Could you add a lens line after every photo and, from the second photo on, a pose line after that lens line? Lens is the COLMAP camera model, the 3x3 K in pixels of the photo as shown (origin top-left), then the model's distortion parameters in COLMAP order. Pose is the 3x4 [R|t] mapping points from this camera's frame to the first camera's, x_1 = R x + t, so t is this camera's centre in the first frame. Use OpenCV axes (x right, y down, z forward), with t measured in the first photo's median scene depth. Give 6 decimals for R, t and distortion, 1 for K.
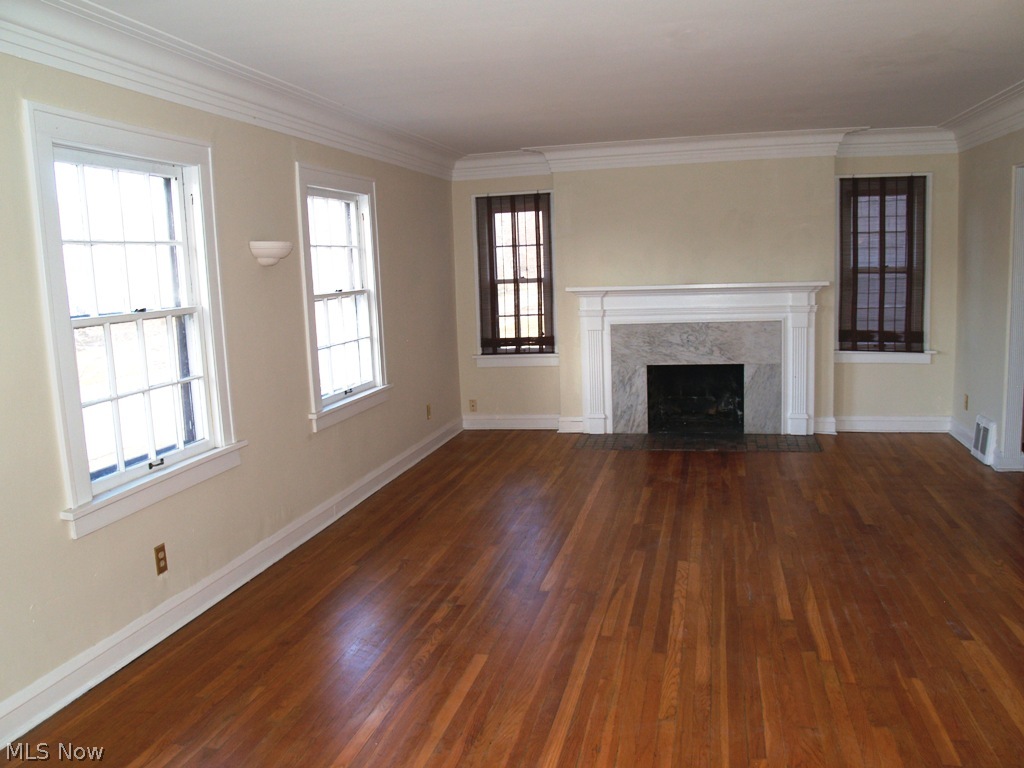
lens RADIAL K [[850.6, 0, 512.0], [0, 850.6, 384.0], [0, 0, 1]] dist [-0.142802, 0.099991]
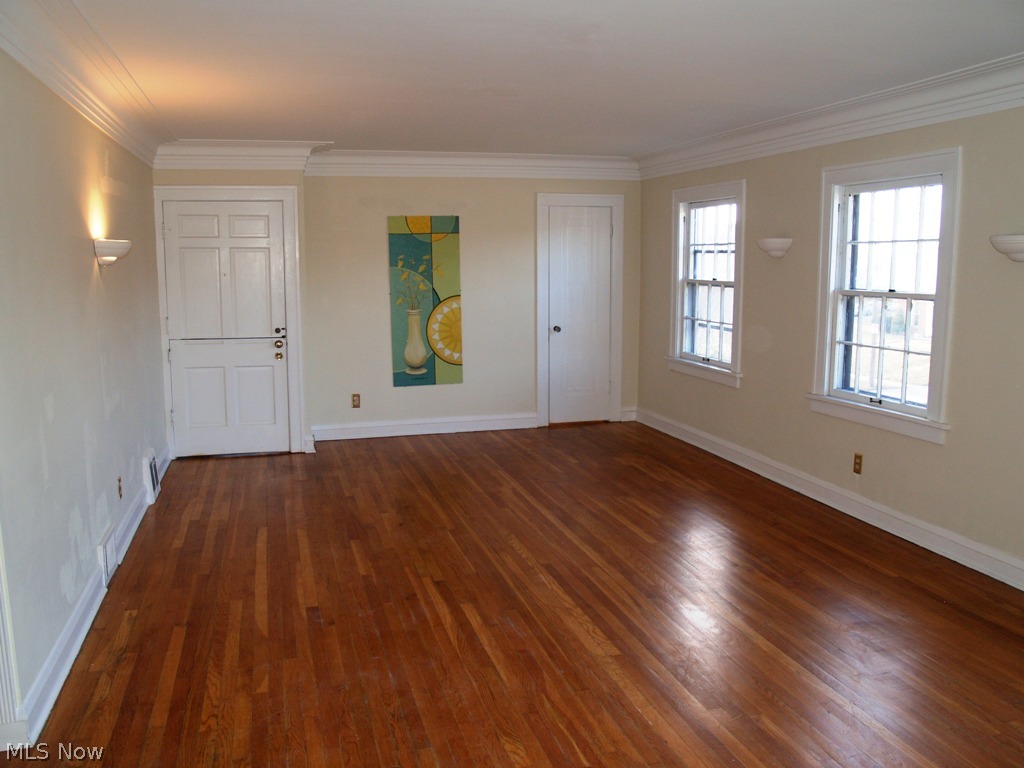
lens RADIAL K [[850.6, 0, 512.0], [0, 850.6, 384.0], [0, 0, 1]] dist [-0.142802, 0.099991]
pose [[-0.872218, 0.108643, -0.476898, 0.770883], [-0.030982, 0.960789, 0.275543, -0.299144], [0.488134, 0.255109, -0.834652, 1.873138]]
